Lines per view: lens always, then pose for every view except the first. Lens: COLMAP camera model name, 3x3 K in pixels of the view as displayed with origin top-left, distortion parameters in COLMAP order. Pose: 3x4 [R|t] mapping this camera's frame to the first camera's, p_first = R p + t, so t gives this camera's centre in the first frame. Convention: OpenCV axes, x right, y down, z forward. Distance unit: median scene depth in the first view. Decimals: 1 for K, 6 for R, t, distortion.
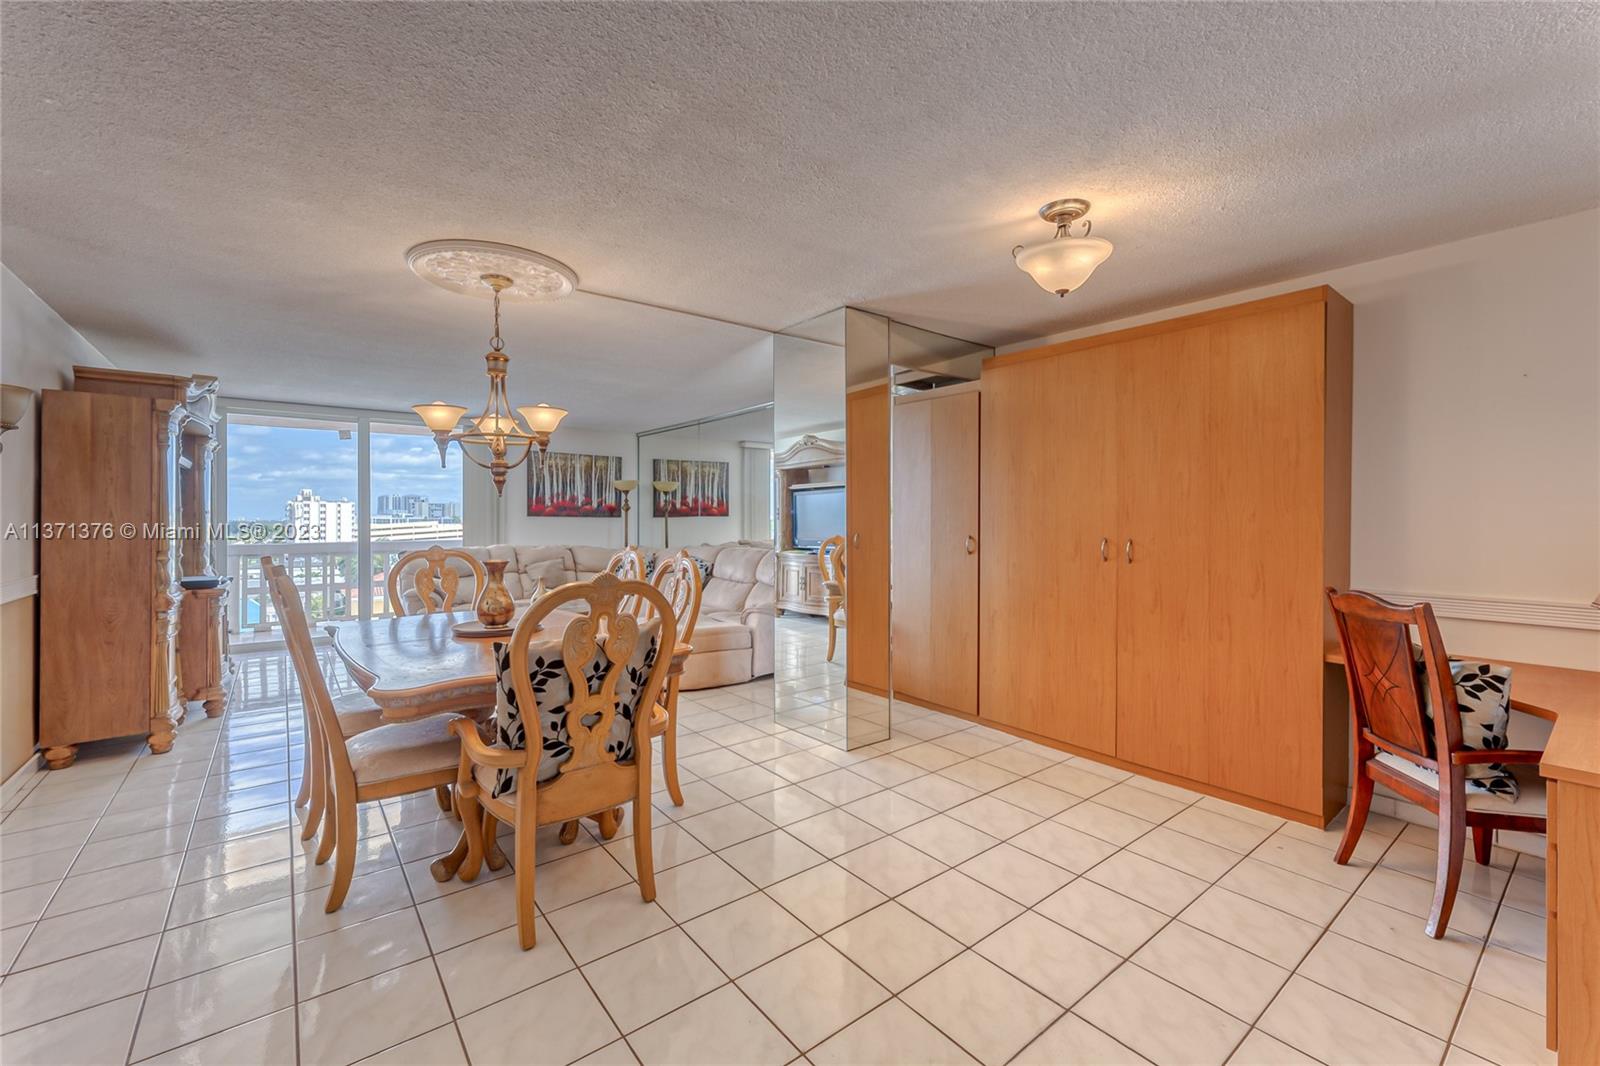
lens RADIAL K [[651.6, 0, 799.1], [0, 651.6, 518.2], [0, 0, 1]] dist [0.003925, -0.002800]
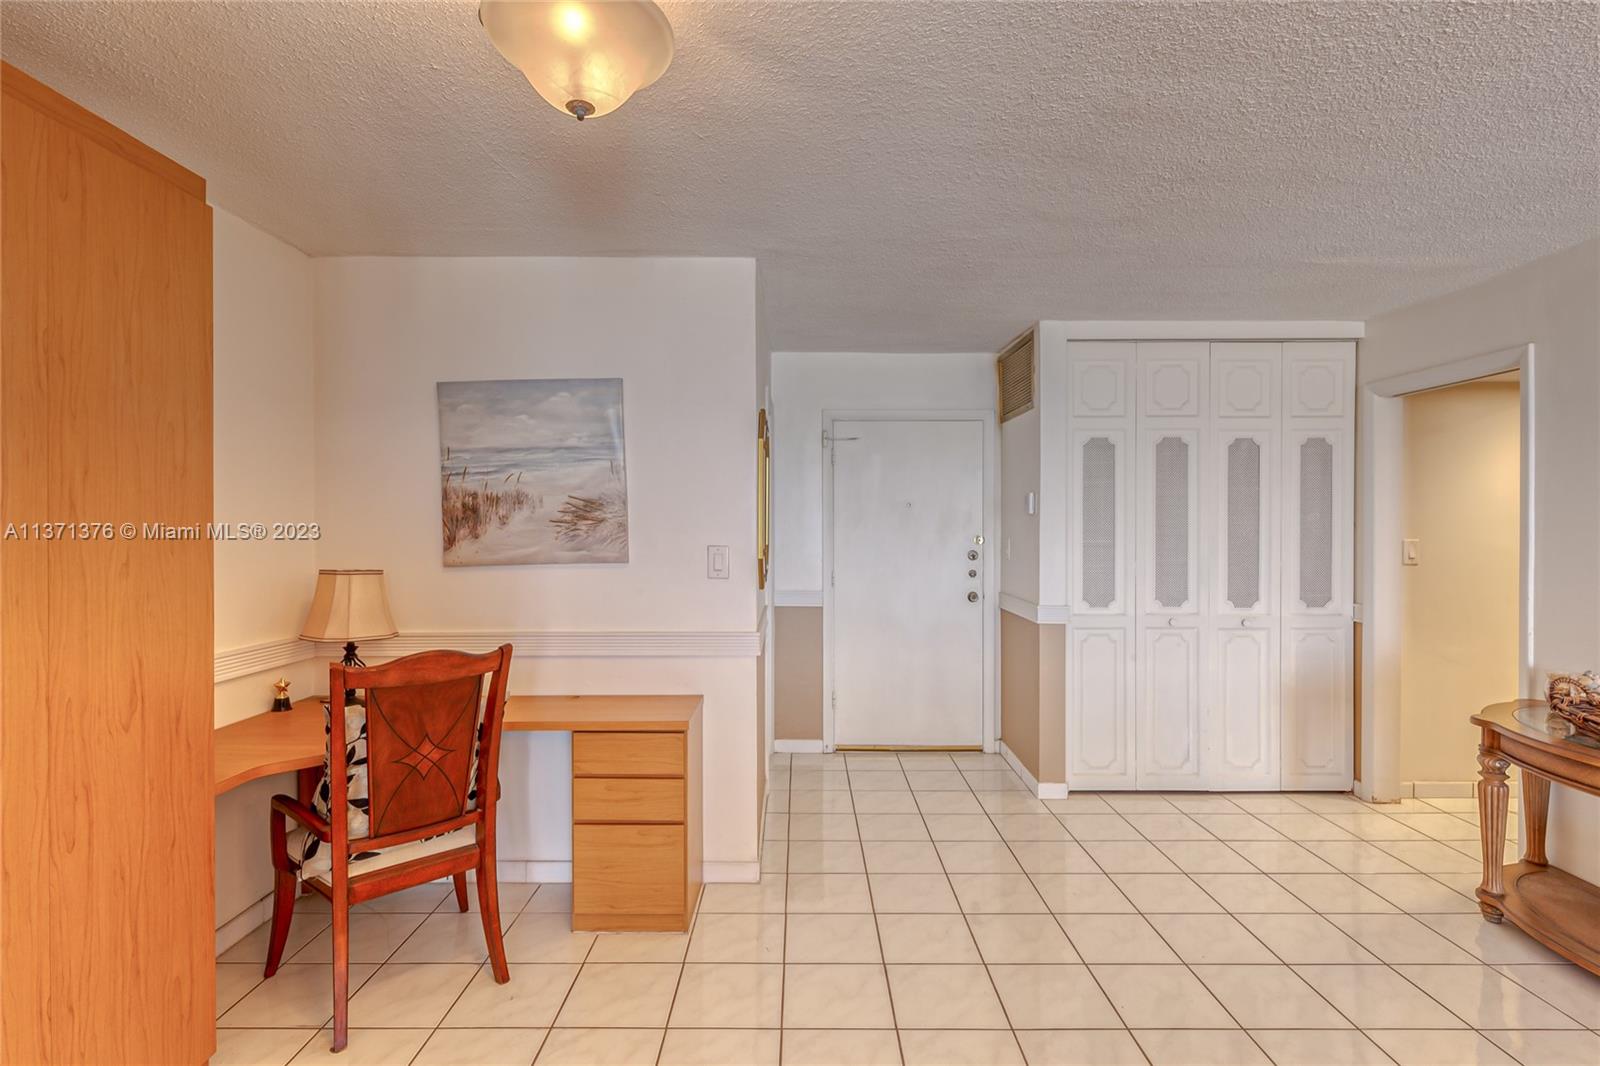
lens RADIAL K [[765.5, 0, 798.6], [0, 765.5, 533.3], [0, 0, 1]] dist [0.008140, -0.004032]
pose [[-0.781237, -0.004550, 0.624218, -0.049854], [0.000666, 0.999967, 0.008122, -0.023721], [-0.624235, 0.006761, -0.781208, 0.842074]]
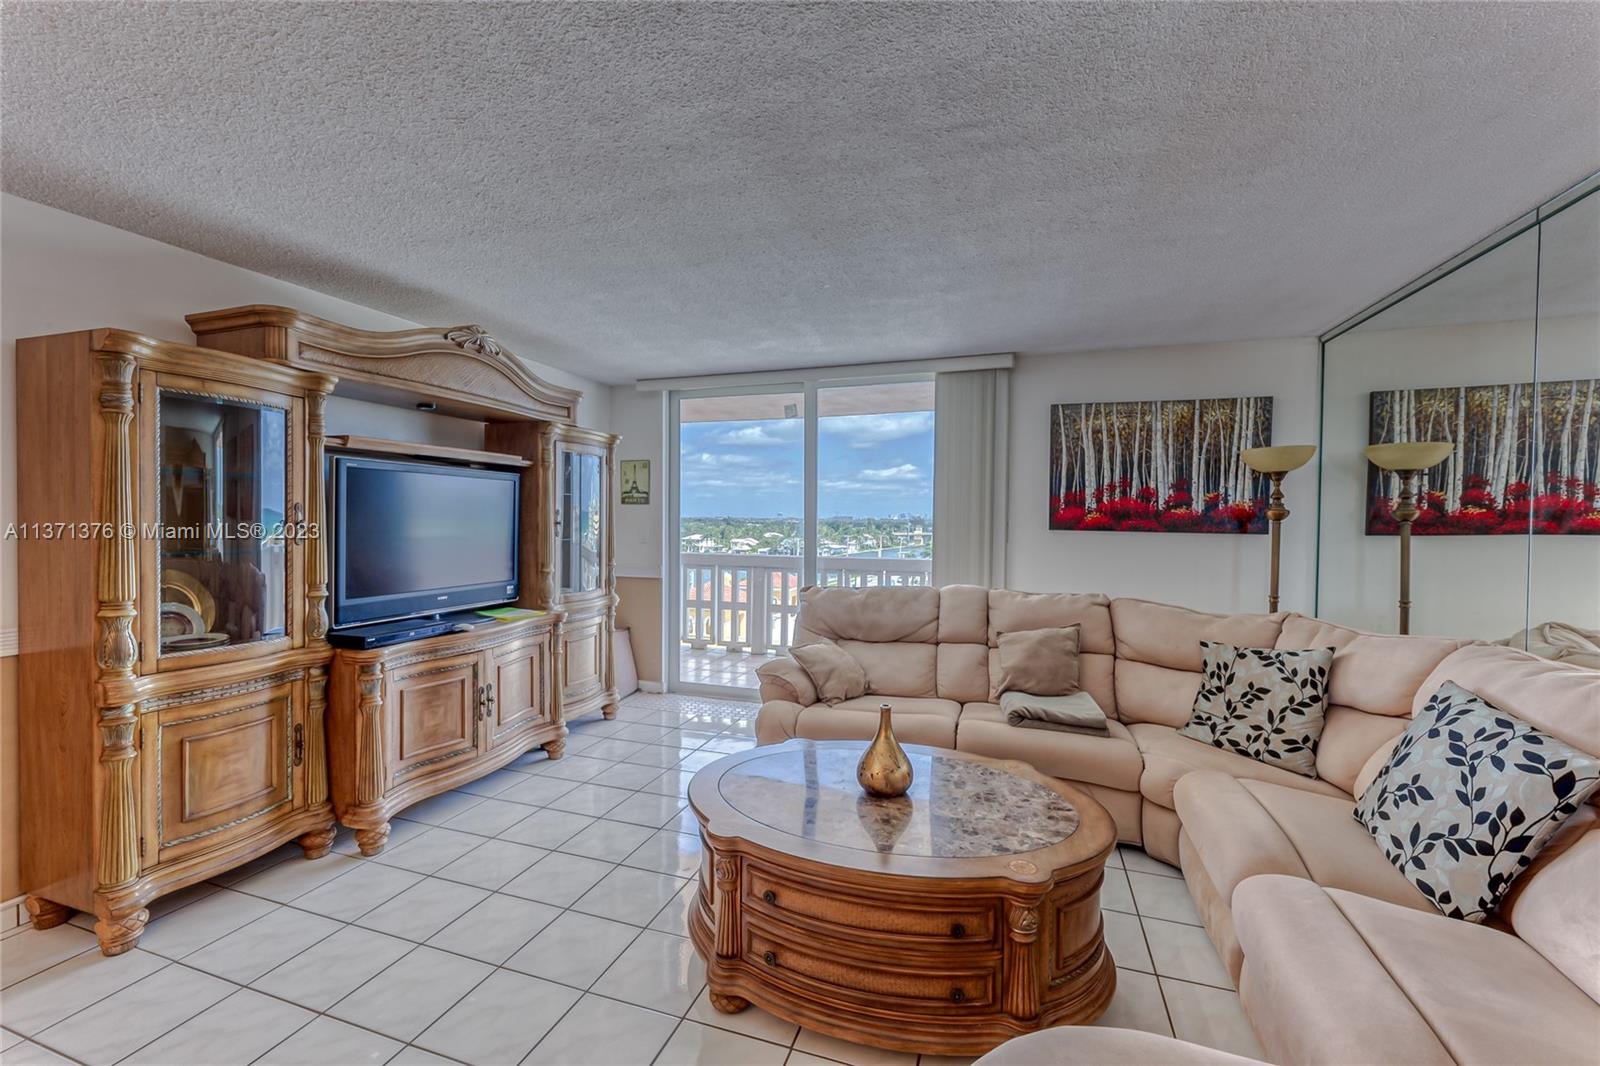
lens RADIAL K [[651.6, 0, 797.9], [0, 651.6, 532.1], [0, 0, 1]] dist [0.003925, -0.002800]
pose [[0.538497, 0.023618, -0.842296, -0.164341], [-0.006734, 0.999696, 0.023726, -0.024383], [0.842601, -0.007104, 0.538492, 1.103454]]
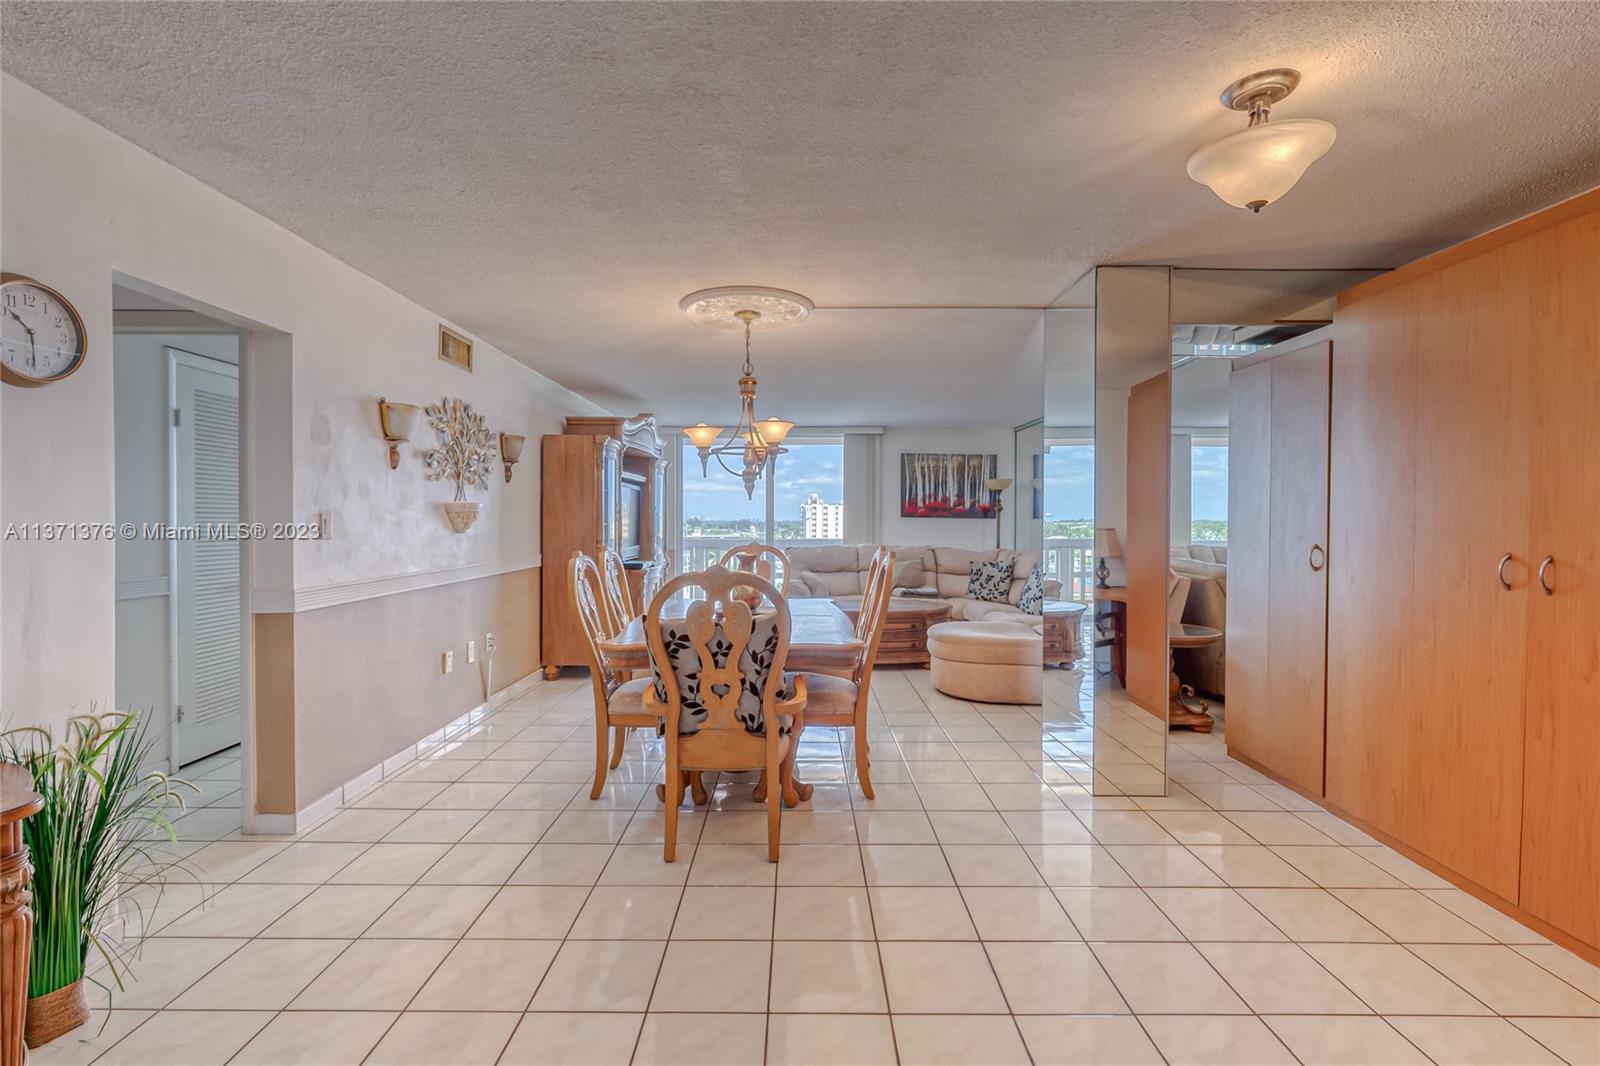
lens RADIAL K [[710.2, 0, 799.4], [0, 710.2, 529.3], [0, 0, 1]] dist [-0.006939, 0.000195]
pose [[0.783314, 0.010906, -0.621530, 0.313724], [-0.002323, 0.999890, 0.014617, 0.000100], [0.621622, -0.010006, 0.783254, 0.045868]]
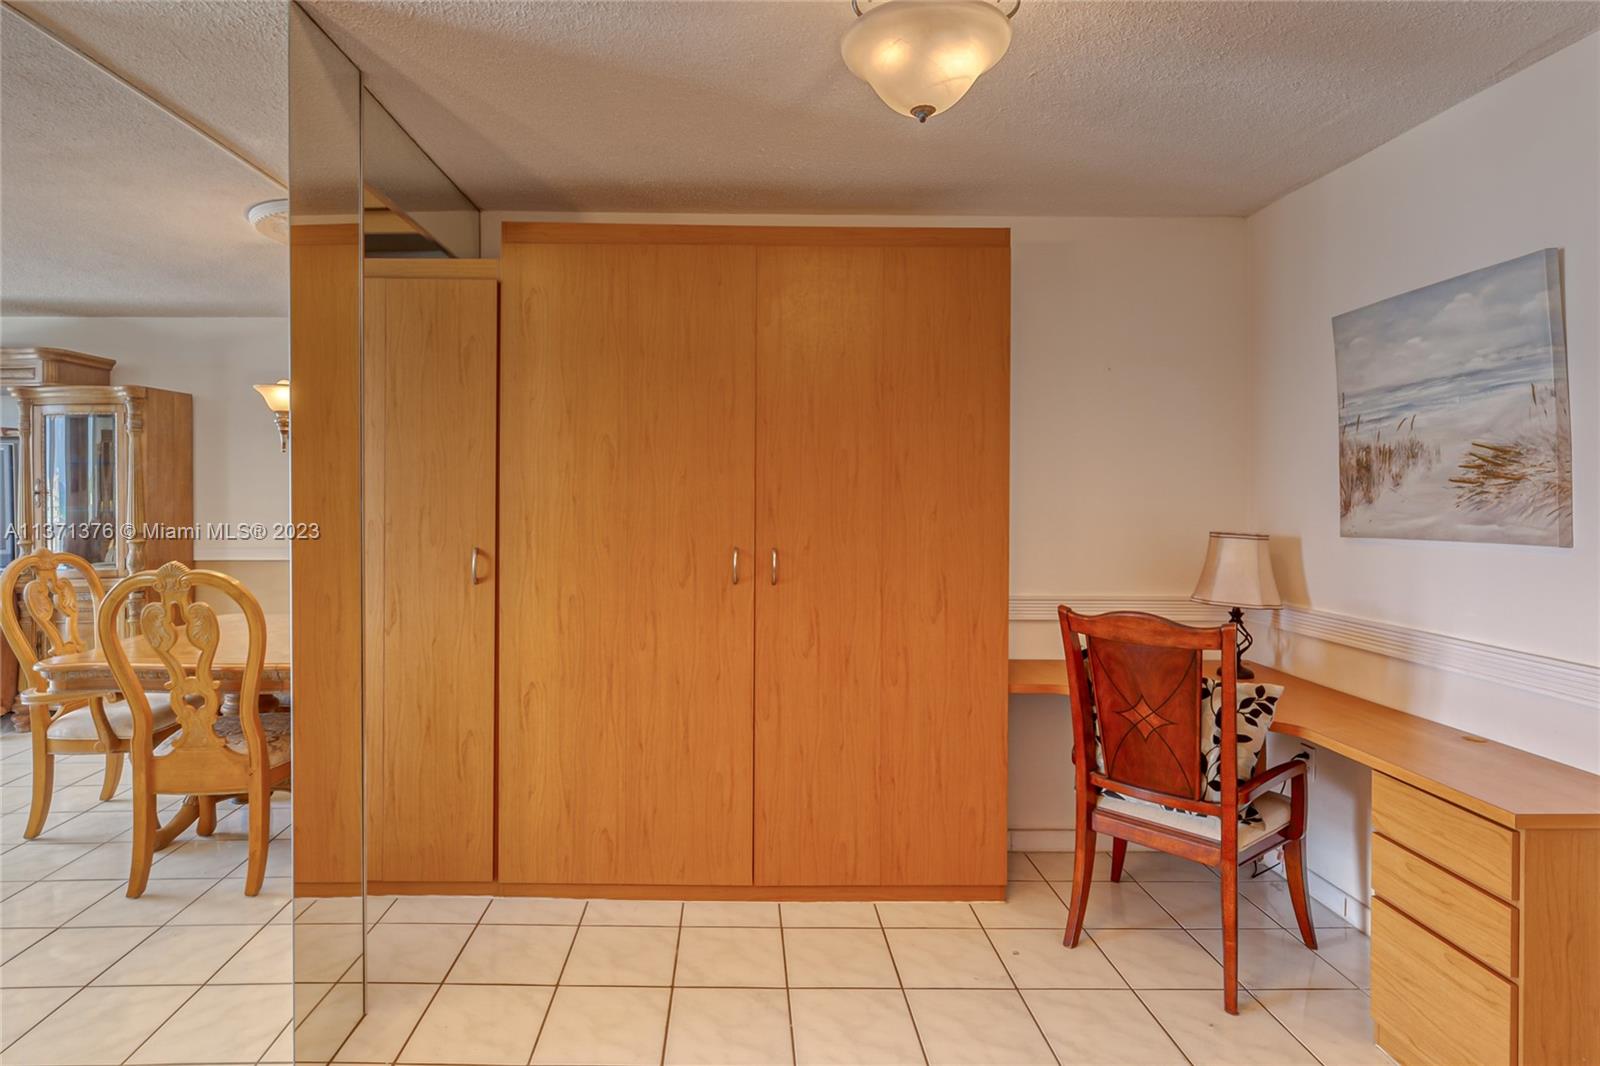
lens RADIAL K [[823.9, 0, 742.4], [0, 823.9, 496.1], [0, 0, 1]] dist [-0.003552, -0.001626]
pose [[0.616296, -0.003886, 0.787505, -0.139999], [-0.002030, 0.999977, 0.006523, -0.021575], [-0.787512, -0.005619, 0.616274, 0.437518]]
